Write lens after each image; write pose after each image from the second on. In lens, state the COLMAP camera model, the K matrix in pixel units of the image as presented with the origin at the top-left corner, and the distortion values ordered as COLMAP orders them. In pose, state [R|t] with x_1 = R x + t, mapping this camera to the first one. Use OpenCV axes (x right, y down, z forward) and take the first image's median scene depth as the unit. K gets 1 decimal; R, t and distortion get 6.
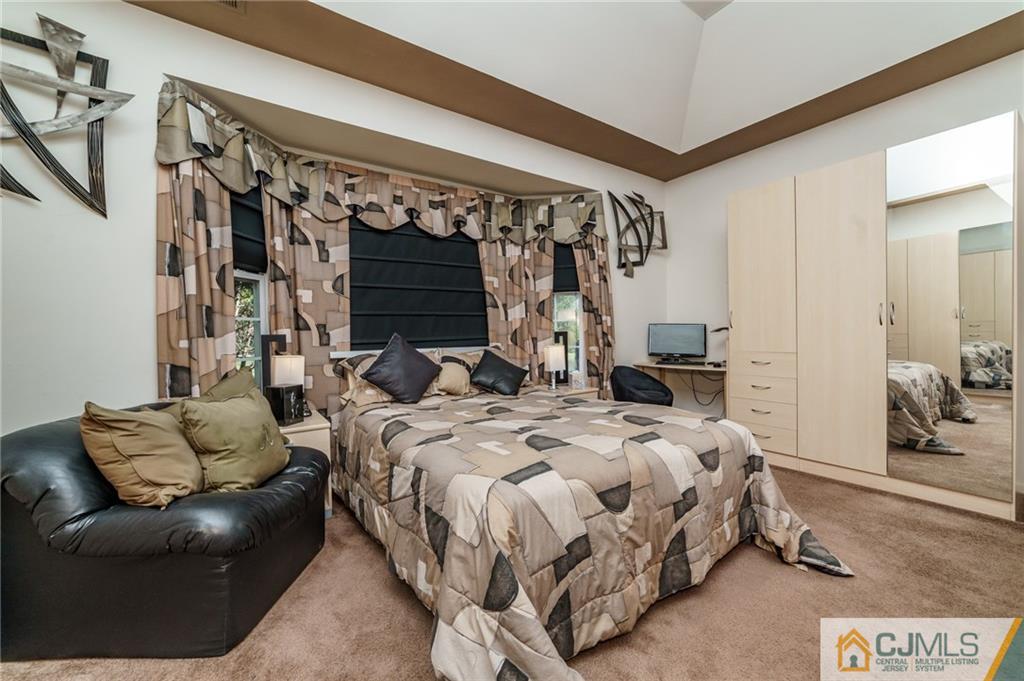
lens RADIAL K [[399.3, 0, 510.0], [0, 399.3, 338.7], [0, 0, 1]] dist [-0.022326, 0.008540]
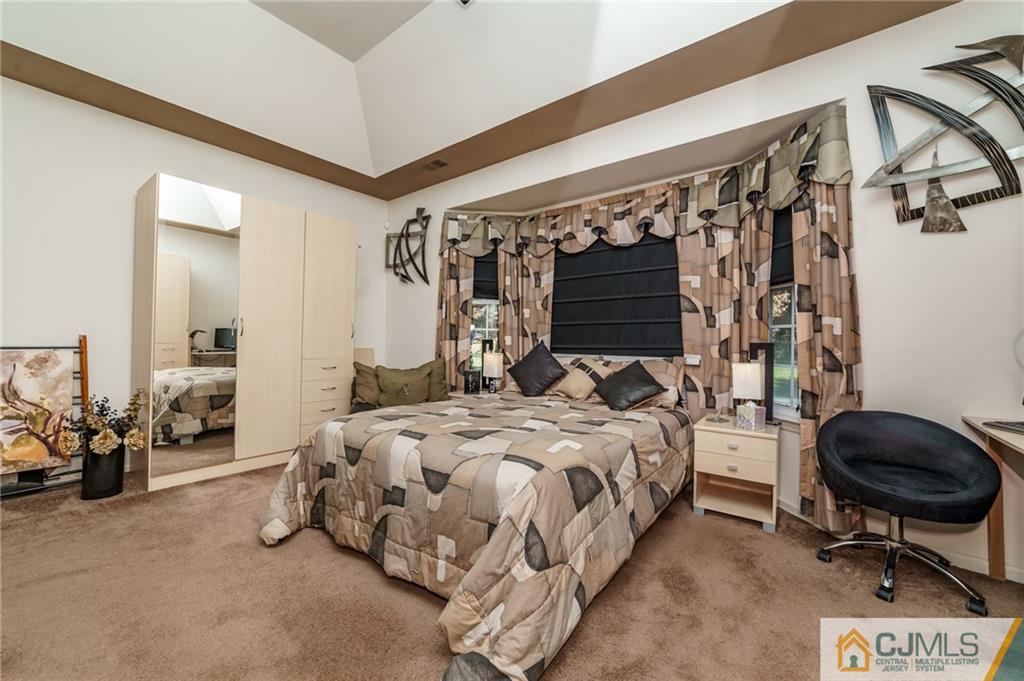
lens RADIAL K [[399.3, 0, 510.0], [0, 399.3, 338.7], [0, 0, 1]] dist [-0.022326, 0.008540]
pose [[0.299276, 0.013608, -0.954070, 0.732182], [-0.028980, 0.999567, 0.005166, -0.018388], [0.953727, 0.026103, 0.299540, 0.448049]]
